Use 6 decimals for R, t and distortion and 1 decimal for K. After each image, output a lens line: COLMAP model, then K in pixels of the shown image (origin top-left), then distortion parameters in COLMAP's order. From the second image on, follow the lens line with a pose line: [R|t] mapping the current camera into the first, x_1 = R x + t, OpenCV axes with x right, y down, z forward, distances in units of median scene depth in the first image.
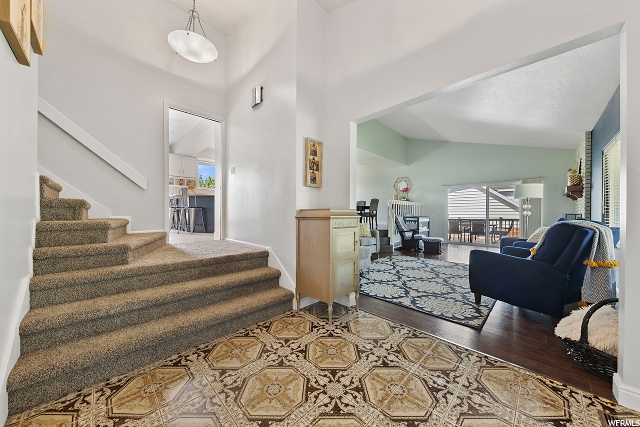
lens RADIAL K [[222.0, 0, 319.7], [0, 222.0, 212.5], [0, 0, 1]] dist [-0.003295, -0.000304]
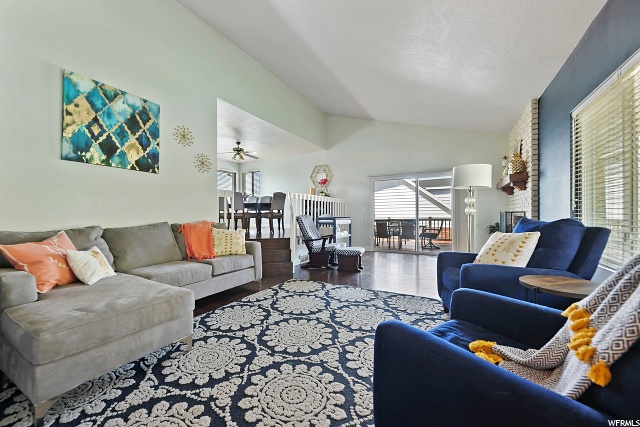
lens RADIAL K [[256.6, 0, 319.8], [0, 256.6, 214.4], [0, 0, 1]] dist [0.002353, 0.000158]
pose [[0.958960, -0.009549, 0.283381, 0.142980], [0.007854, 0.999944, 0.007117, 0.002465], [-0.283433, -0.004599, 0.958981, 0.193894]]
